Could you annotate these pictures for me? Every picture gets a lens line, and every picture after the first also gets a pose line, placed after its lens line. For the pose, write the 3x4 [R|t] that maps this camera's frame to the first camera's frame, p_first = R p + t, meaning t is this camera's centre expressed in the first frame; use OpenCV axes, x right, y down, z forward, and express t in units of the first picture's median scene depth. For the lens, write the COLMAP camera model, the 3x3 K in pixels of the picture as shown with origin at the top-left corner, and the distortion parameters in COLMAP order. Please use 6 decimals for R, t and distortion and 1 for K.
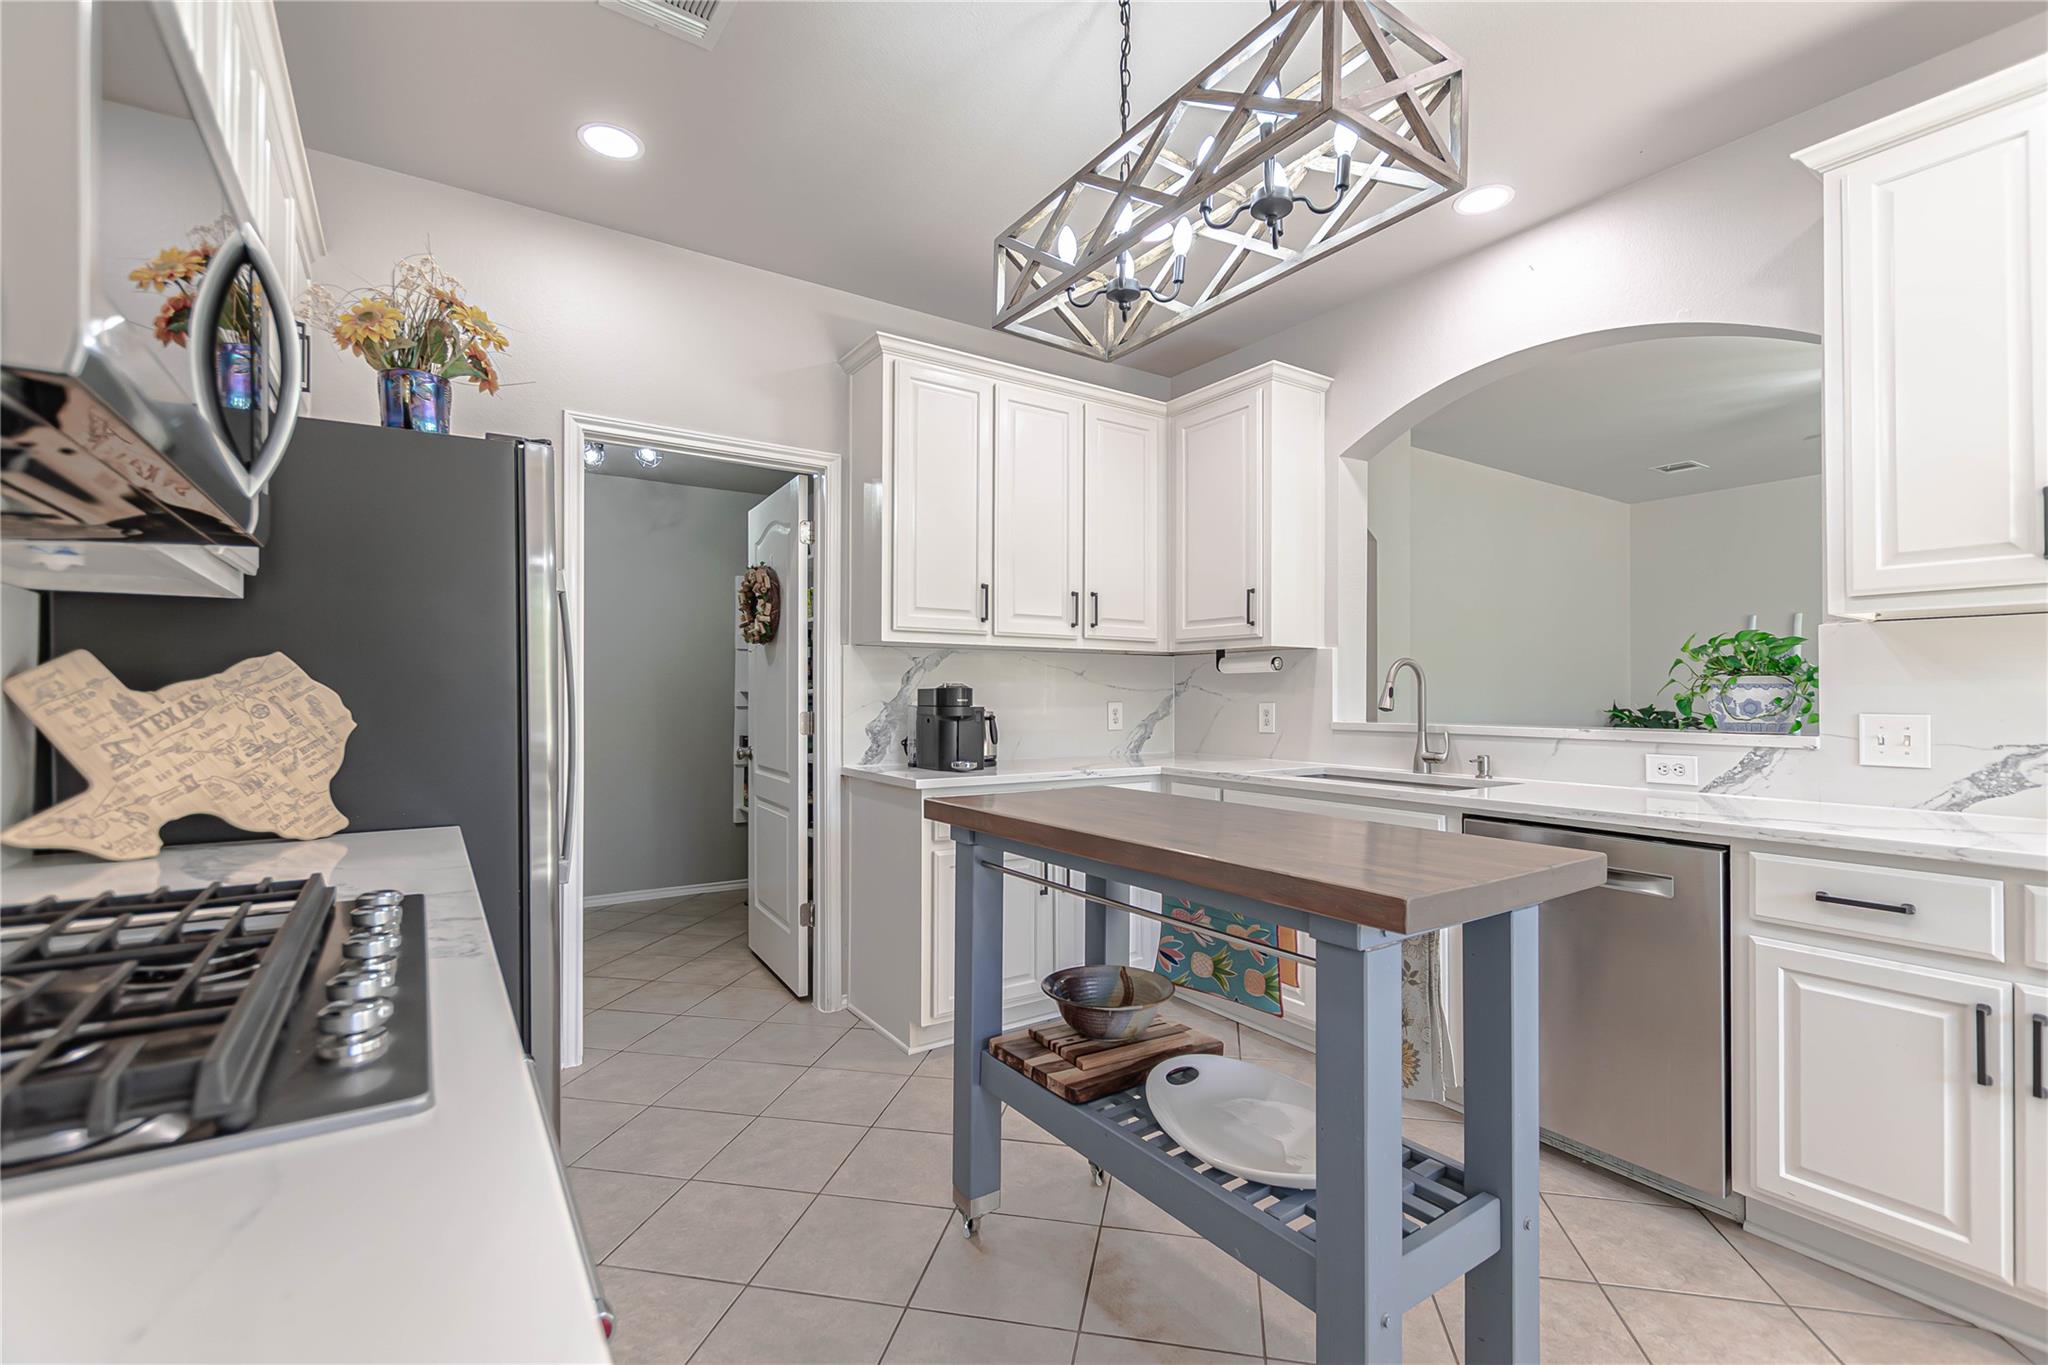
lens RADIAL K [[902.8, 0, 1031.0], [0, 902.8, 687.1], [0, 0, 1]] dist [0.008271, -0.002534]
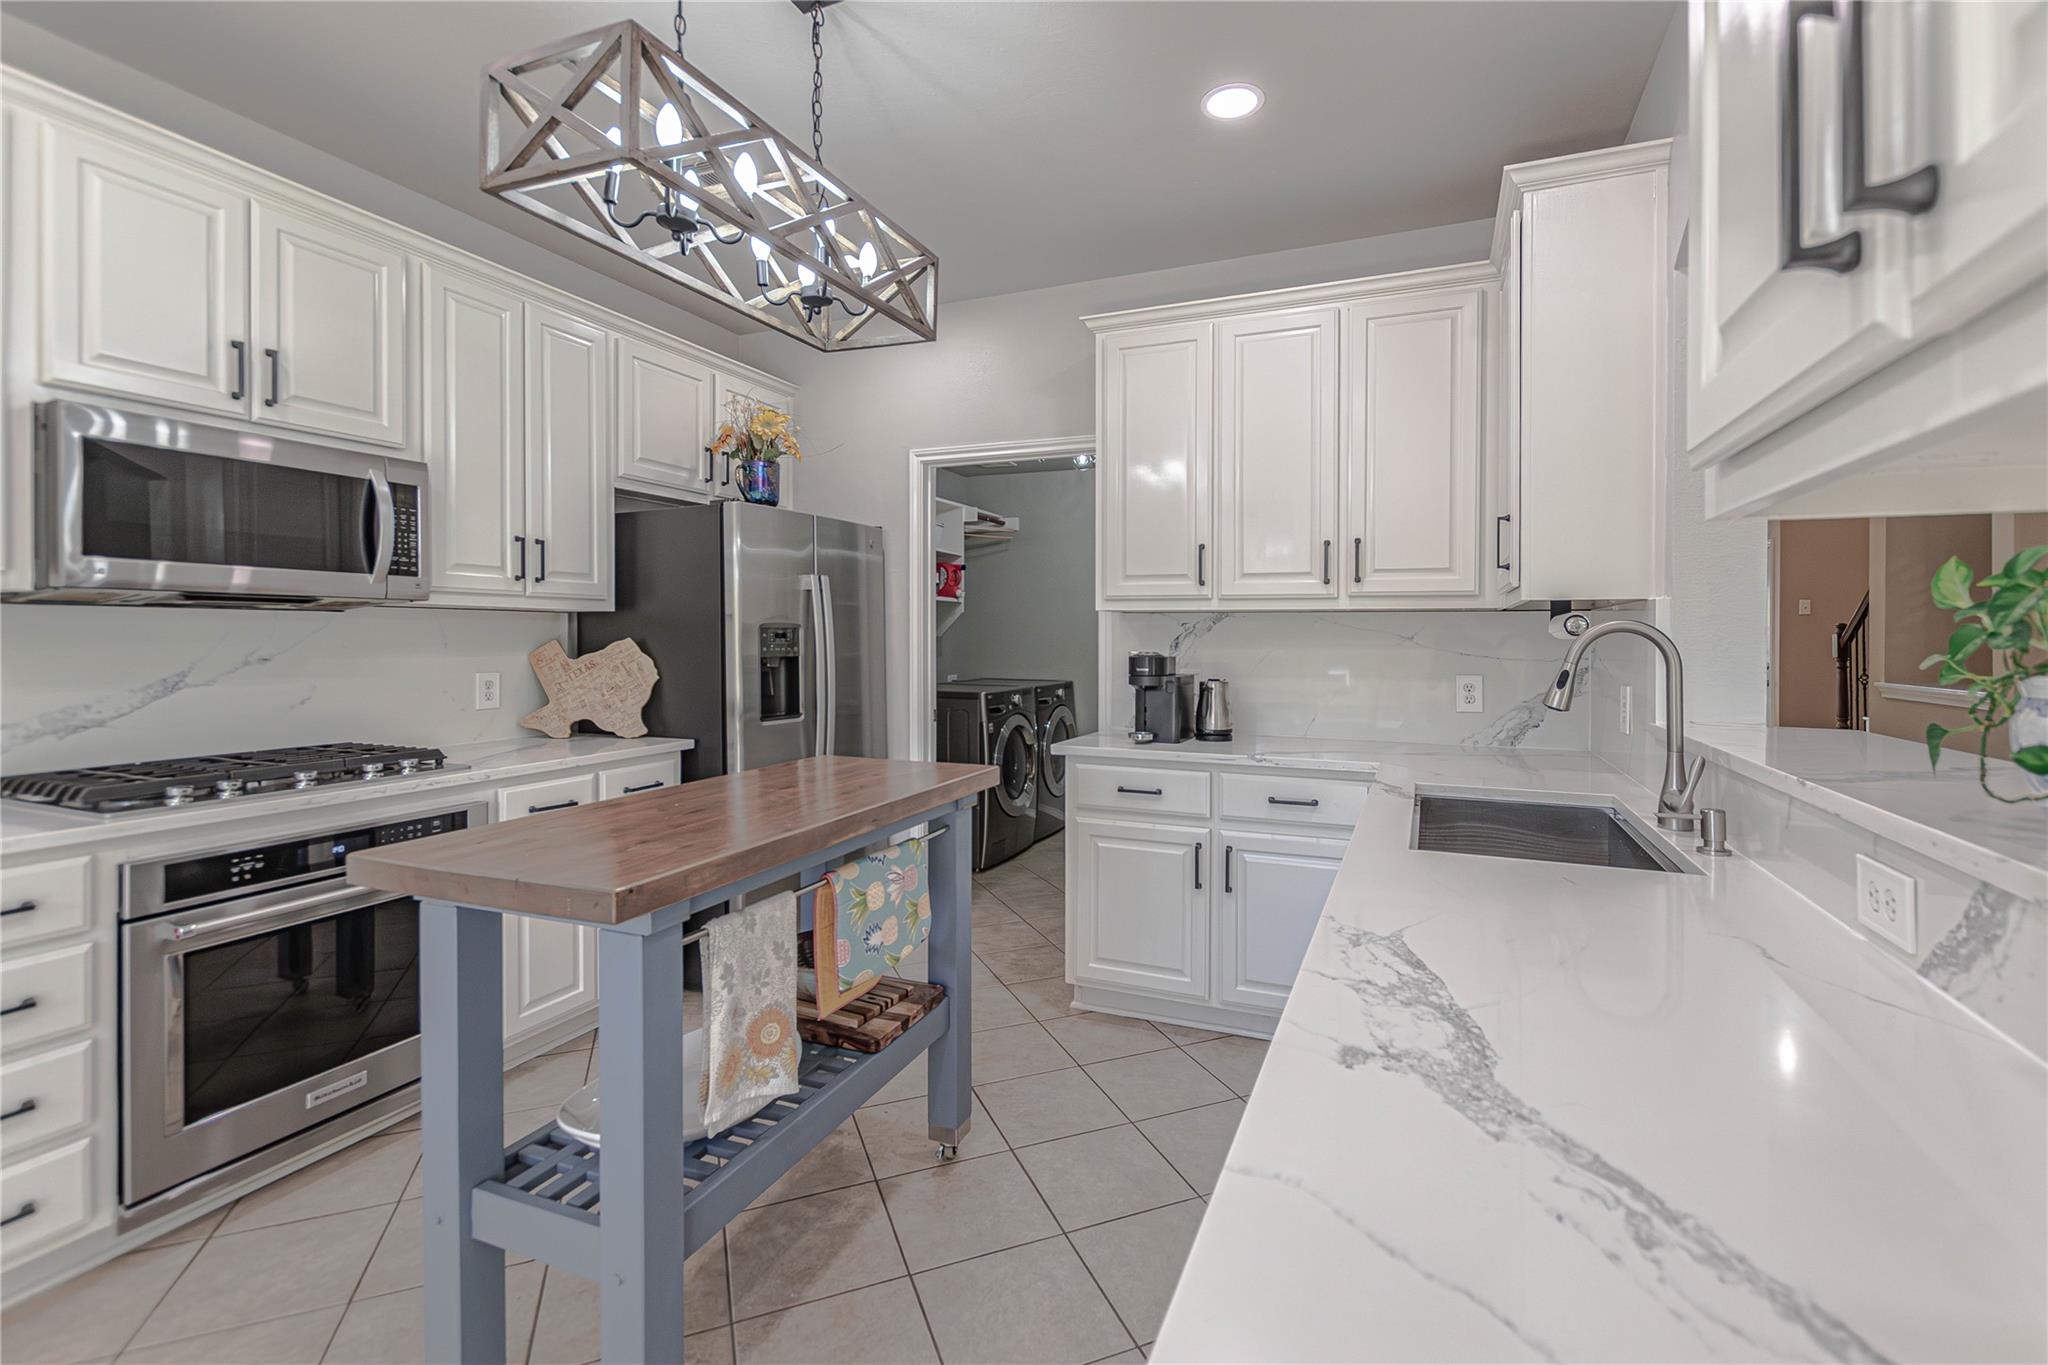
lens RADIAL K [[902.8, 0, 1045.8], [0, 902.8, 632.4], [0, 0, 1]] dist [0.008271, -0.002534]
pose [[0.558649, -0.001525, -0.829403, 0.665980], [0.003237, 0.999995, 0.000342, -0.025811], [0.829398, -0.002876, 0.558651, 0.363379]]
